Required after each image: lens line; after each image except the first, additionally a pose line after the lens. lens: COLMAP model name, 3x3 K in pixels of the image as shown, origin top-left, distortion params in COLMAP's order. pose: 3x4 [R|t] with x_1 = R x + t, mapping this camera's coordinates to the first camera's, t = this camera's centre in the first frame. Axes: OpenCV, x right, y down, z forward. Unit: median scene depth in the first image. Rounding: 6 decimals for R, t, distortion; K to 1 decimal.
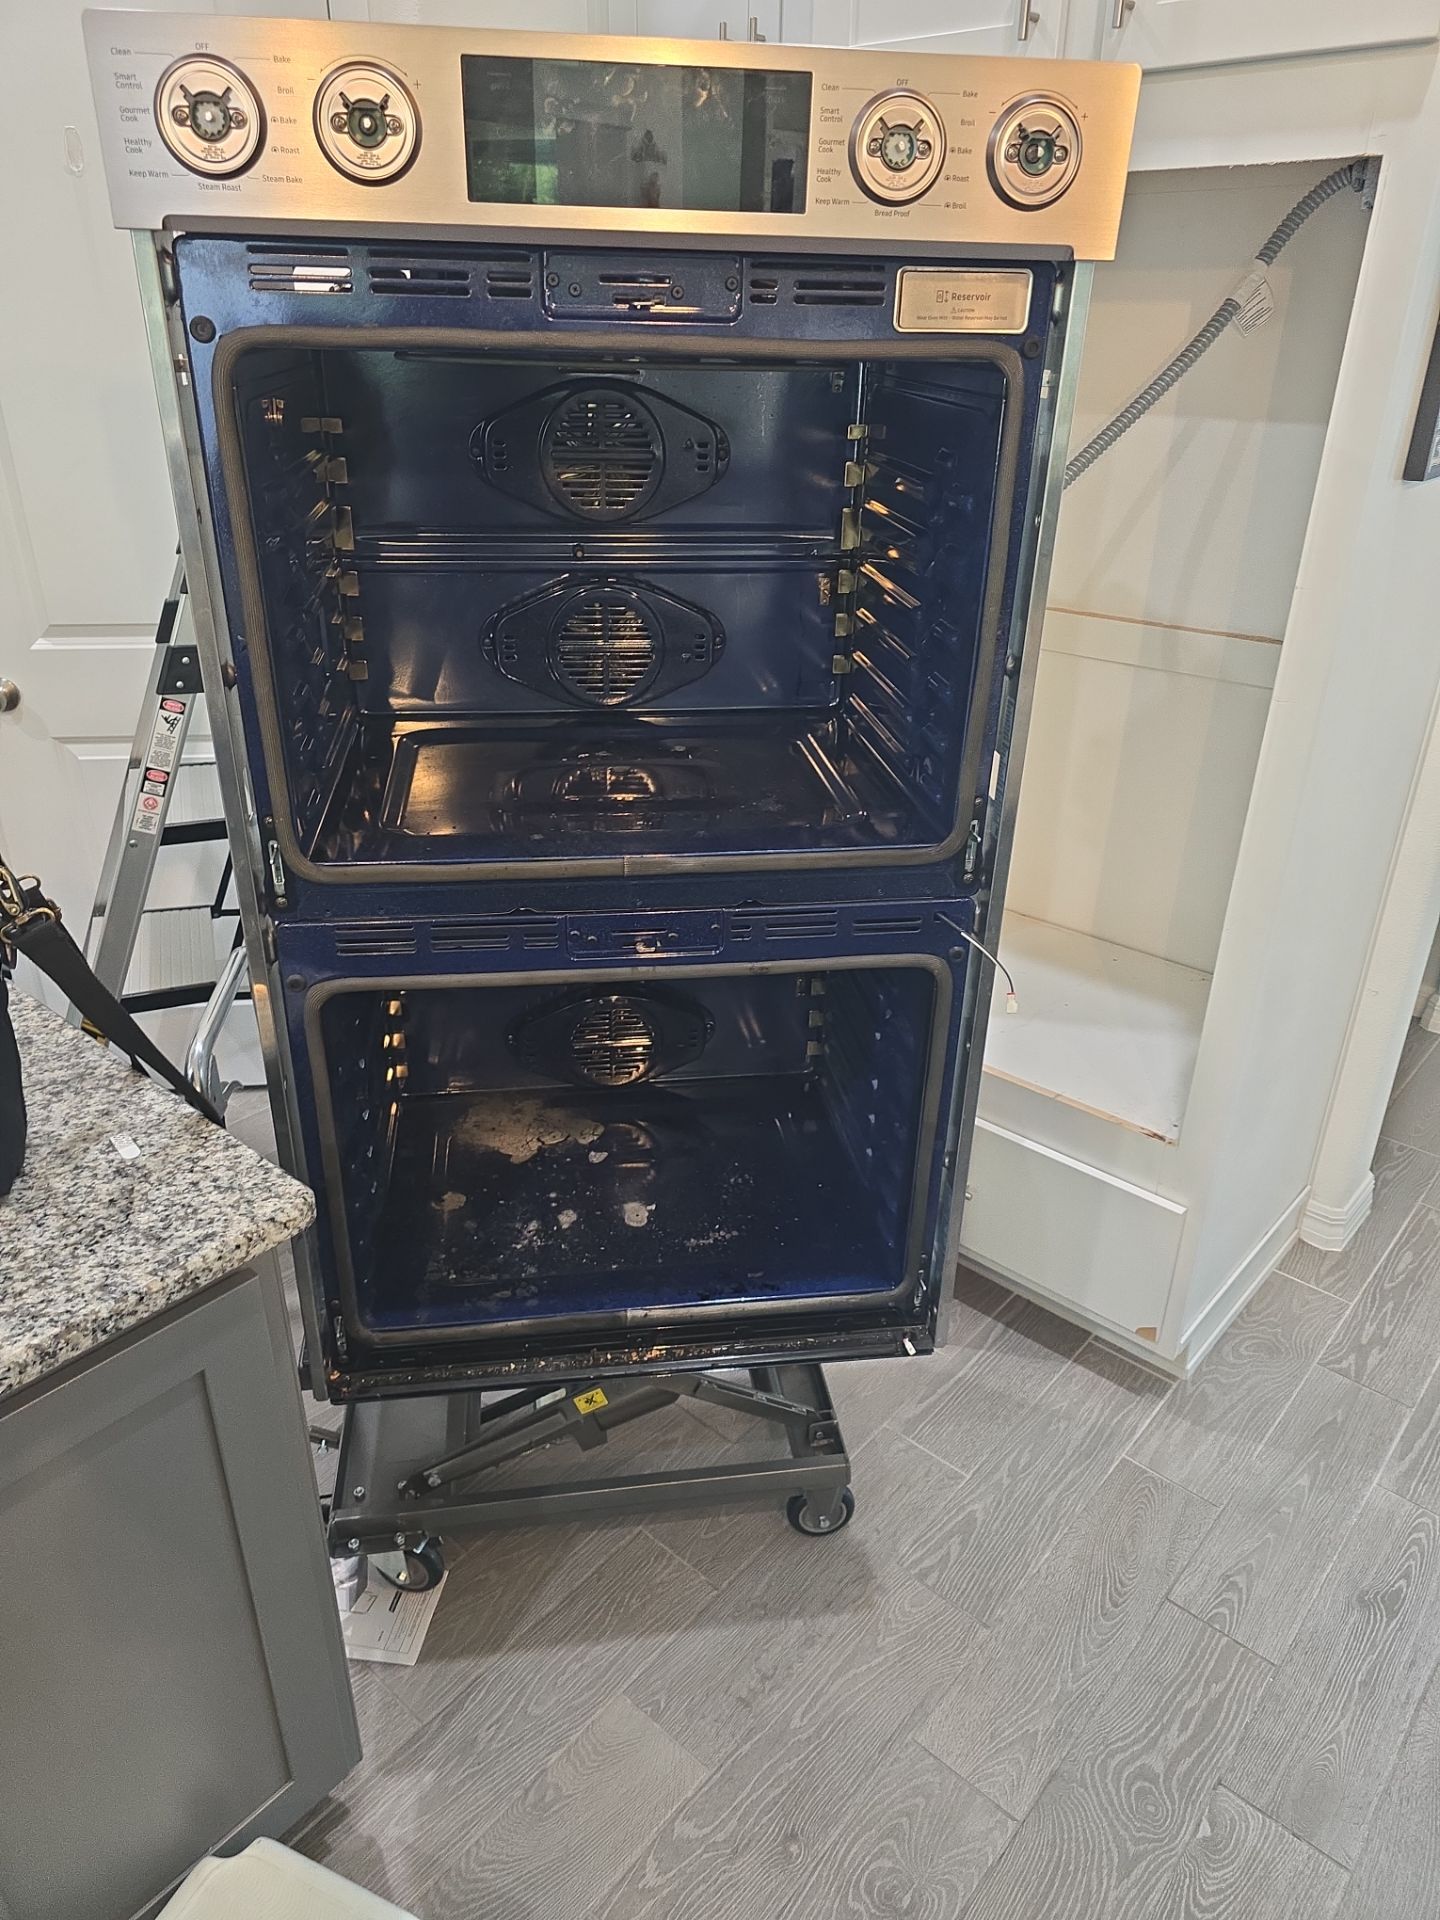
lens RADIAL K [[1306.8, 0, 708.2], [0, 1306.8, 971.0], [0, 0, 1]] dist [0.052562, -0.031085]
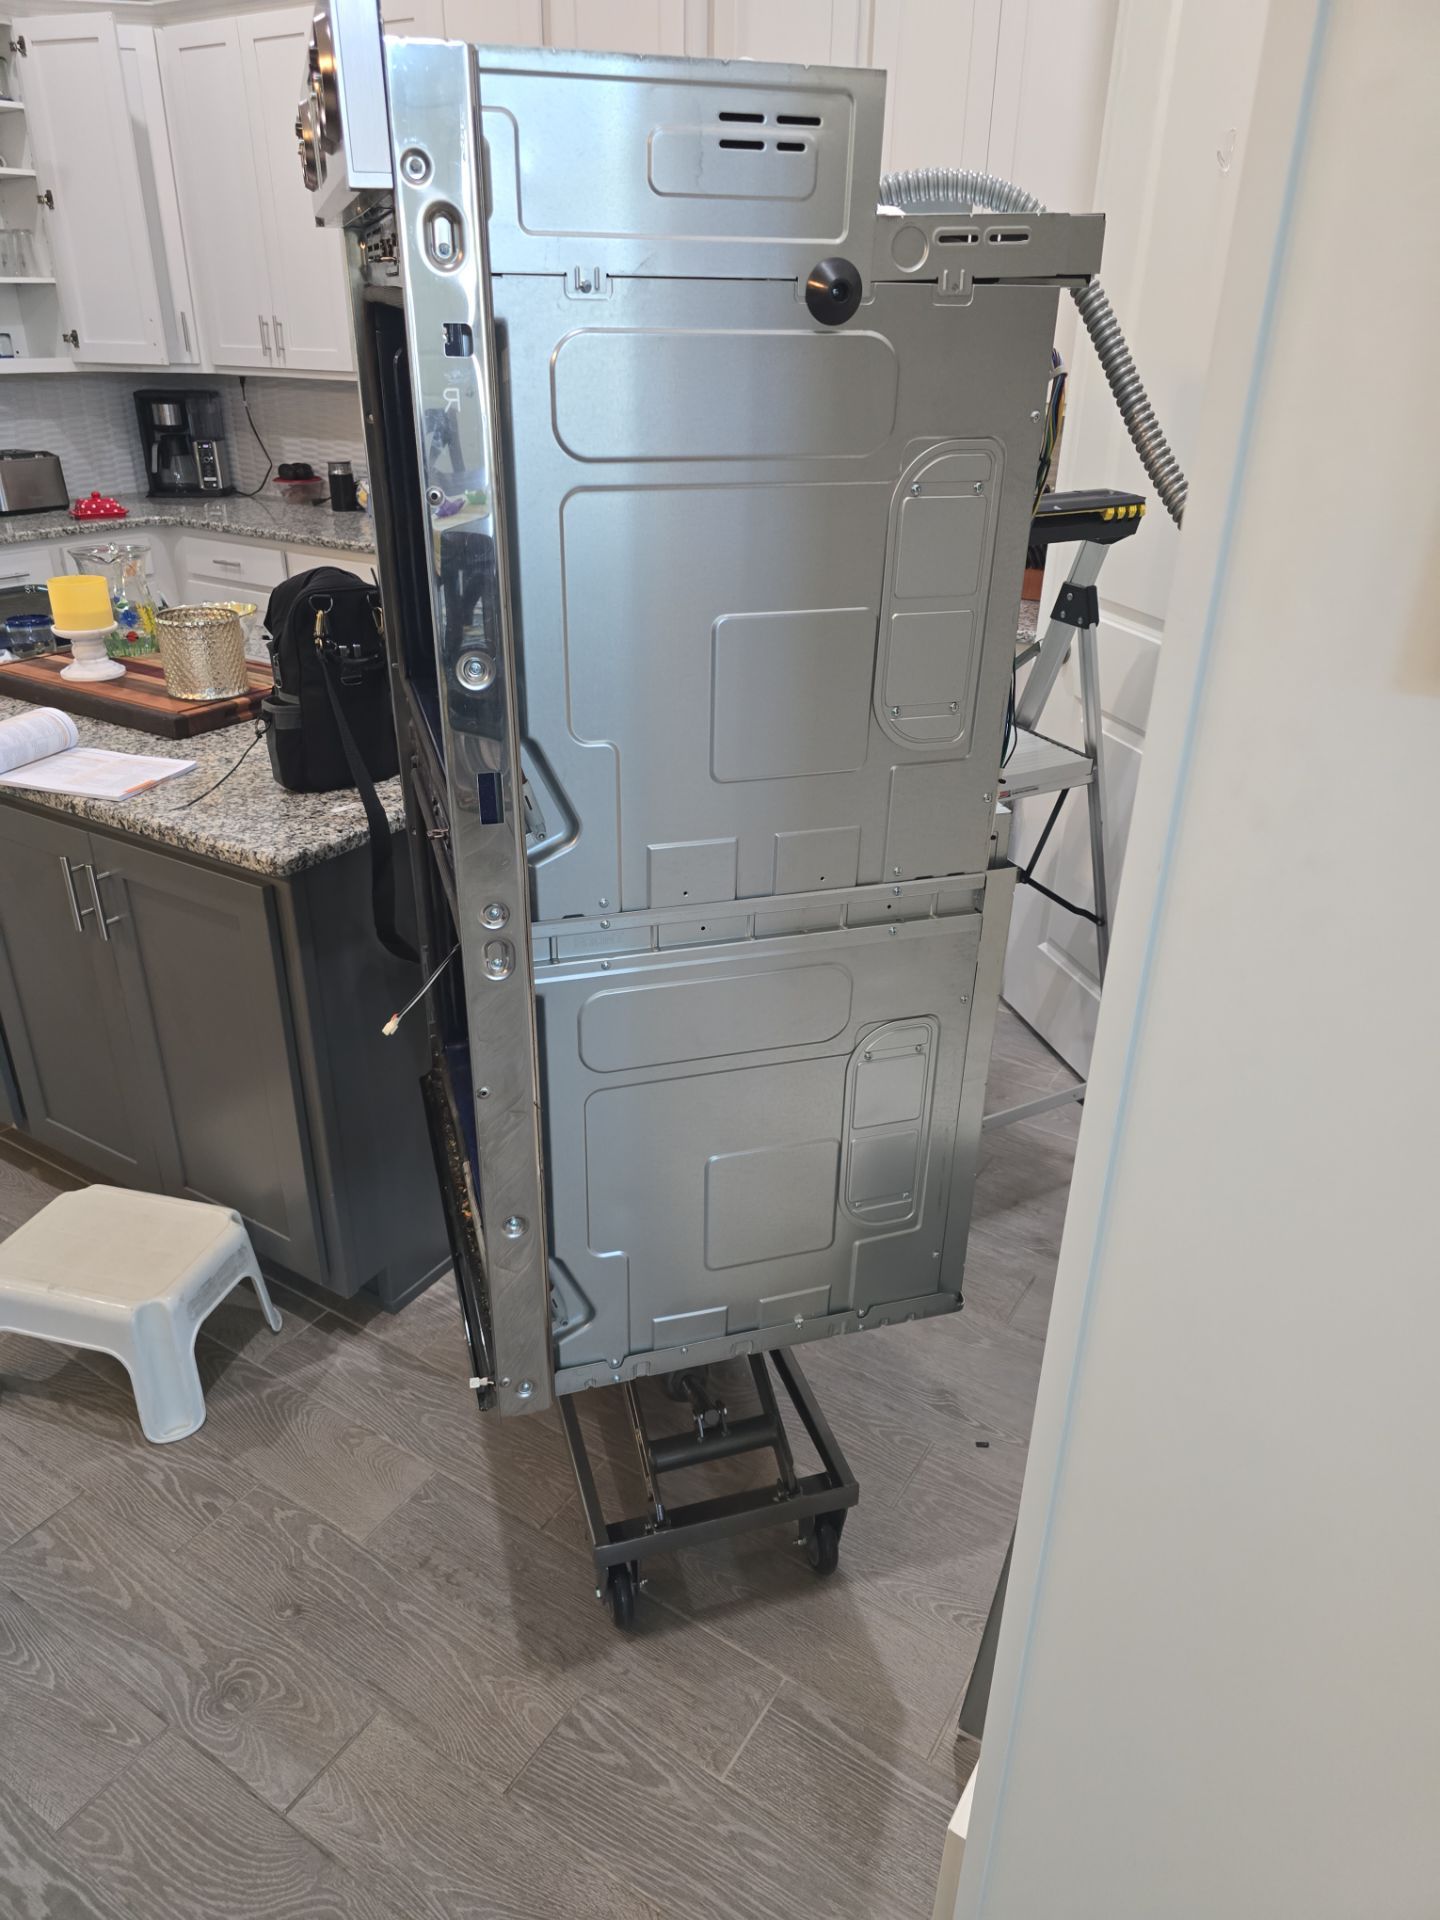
lens RADIAL K [[1306.8, 0, 708.2], [0, 1306.8, 971.0], [0, 0, 1]] dist [0.052562, -0.031085]
pose [[0.148368, 0.440194, -0.885560, 1.400188], [-0.461372, 0.822857, 0.331726, -0.543496], [0.874713, 0.359355, 0.325179, 1.172882]]
